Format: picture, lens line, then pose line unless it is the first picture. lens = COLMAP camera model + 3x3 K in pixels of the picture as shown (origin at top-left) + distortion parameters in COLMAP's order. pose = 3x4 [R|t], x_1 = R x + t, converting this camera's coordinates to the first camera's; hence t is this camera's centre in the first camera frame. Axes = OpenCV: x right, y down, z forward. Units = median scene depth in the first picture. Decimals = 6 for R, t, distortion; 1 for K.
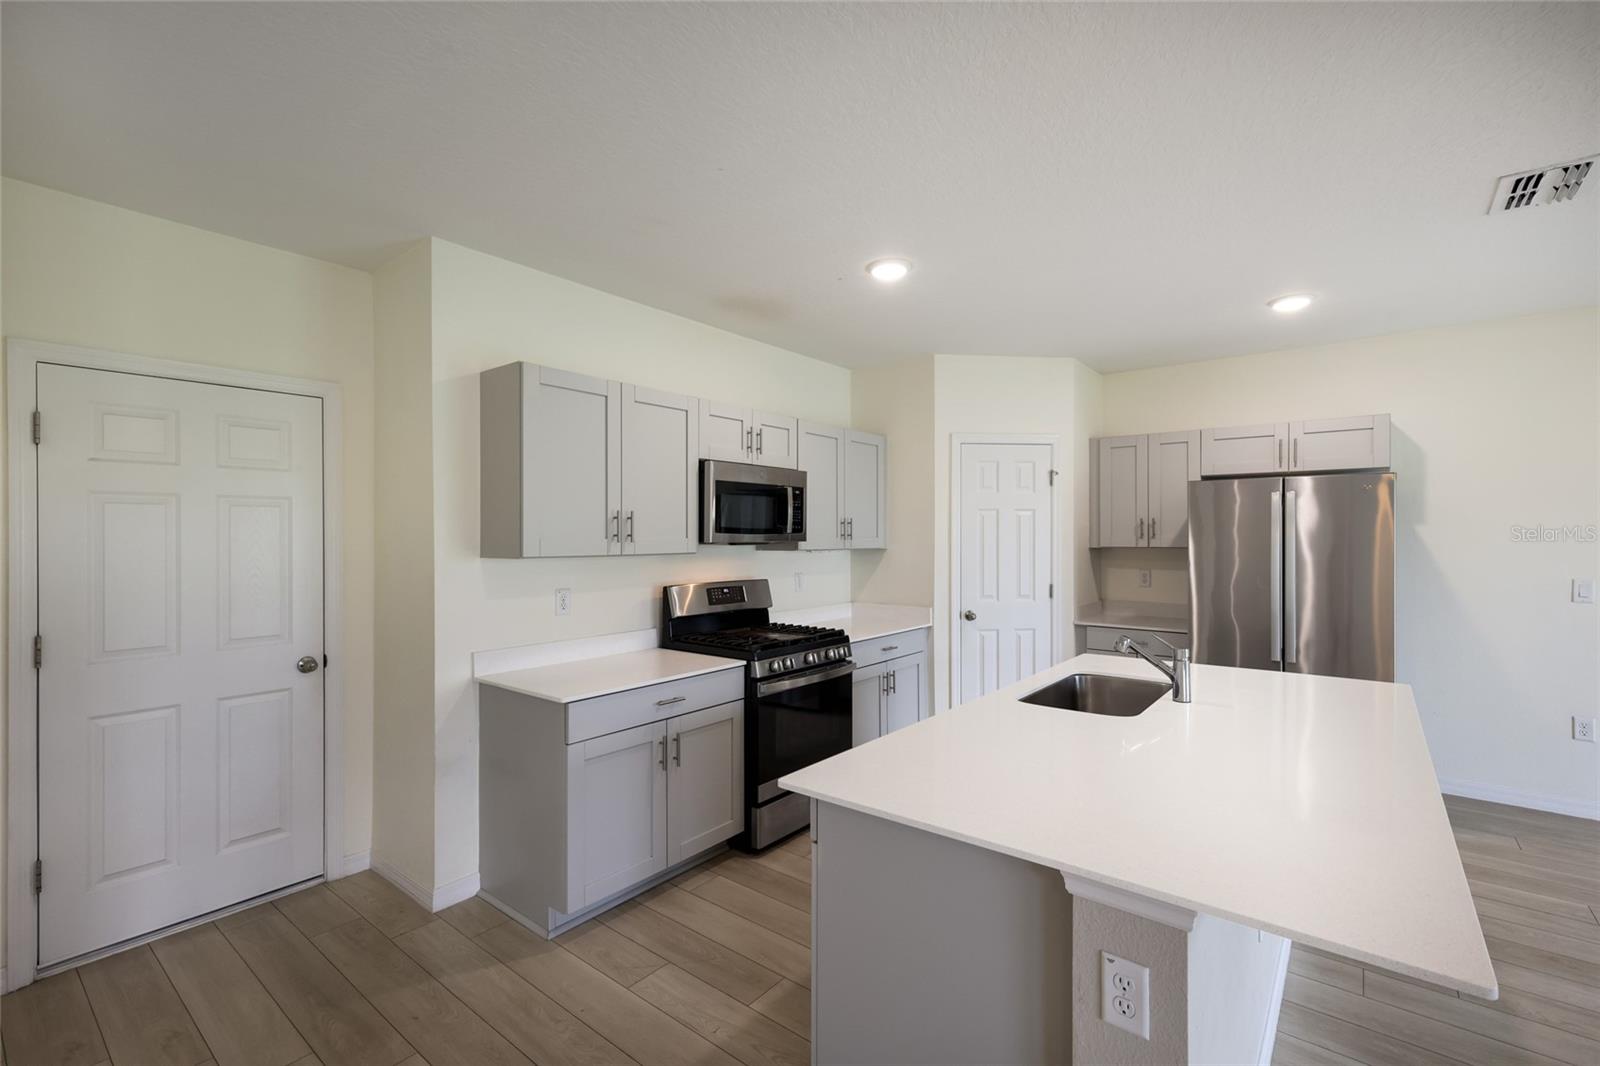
lens RADIAL K [[696.1, 0, 791.8], [0, 696.1, 533.4], [0, 0, 1]] dist [0.008356, -0.001383]
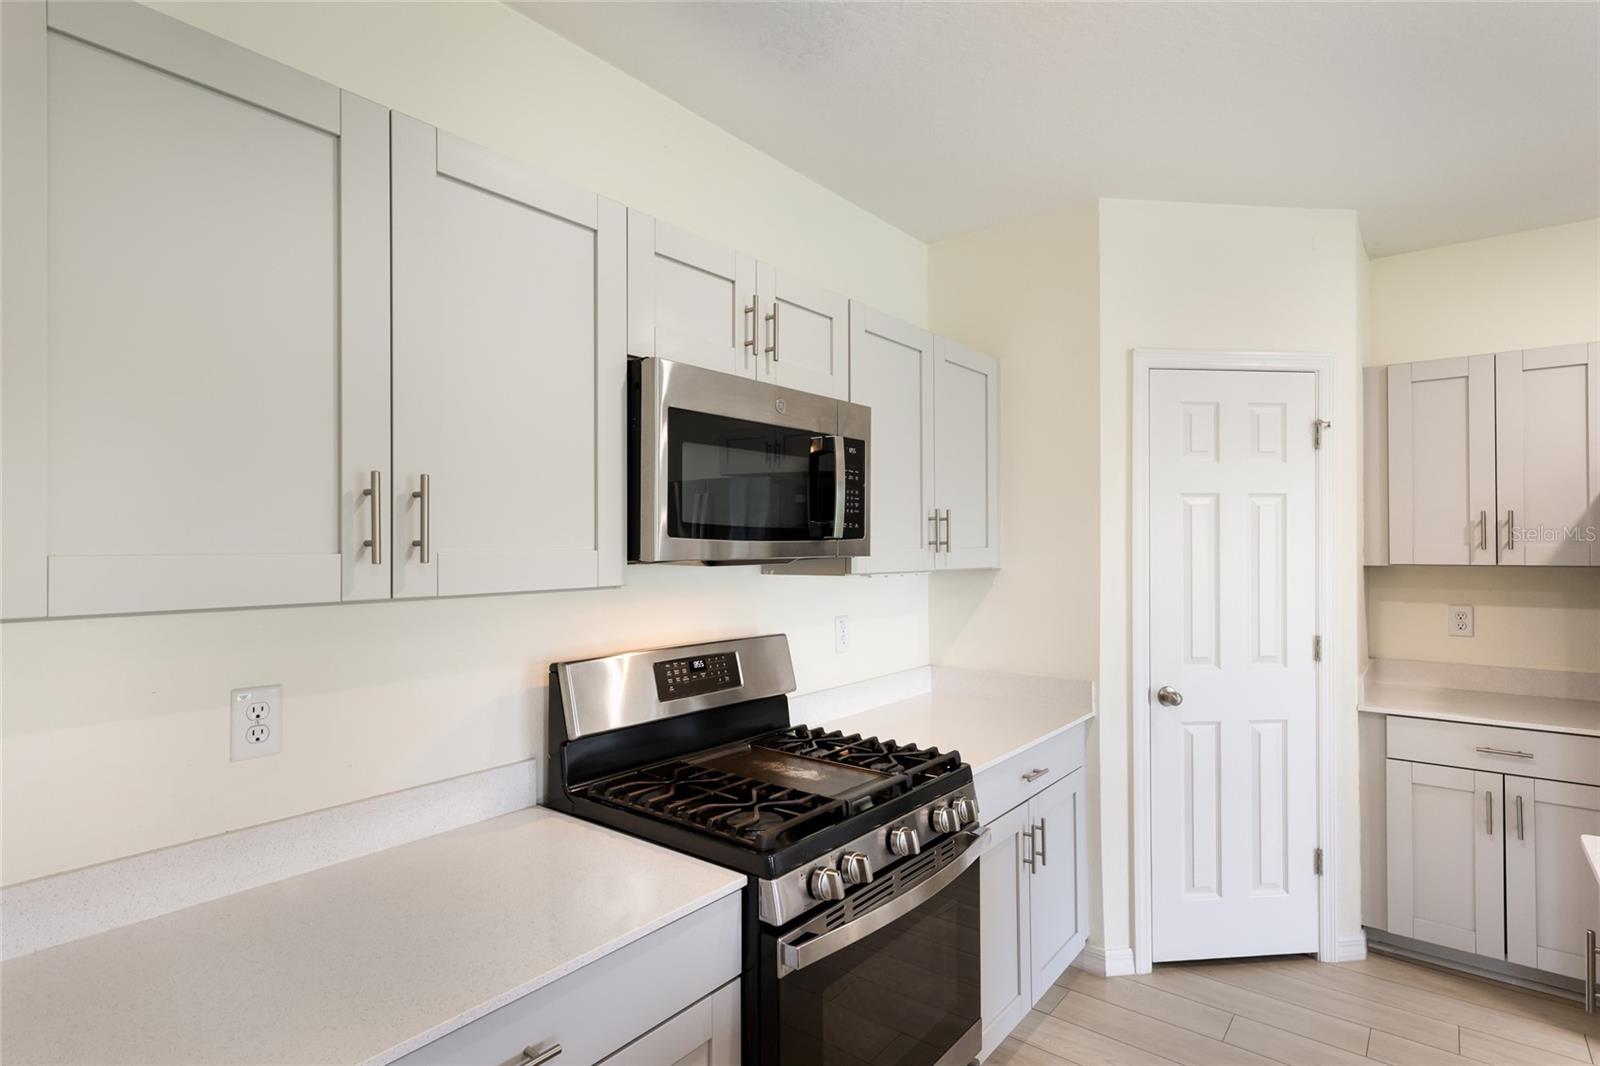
lens RADIAL K [[795.2, 0, 791.1], [0, 795.2, 543.2], [0, 0, 1]] dist [0.005668, 0.000037]
pose [[0.999983, -0.001672, 0.005602, -0.037356], [0.001668, 0.999998, 0.000727, 0.002309], [-0.005604, -0.000717, 0.999984, 0.486288]]
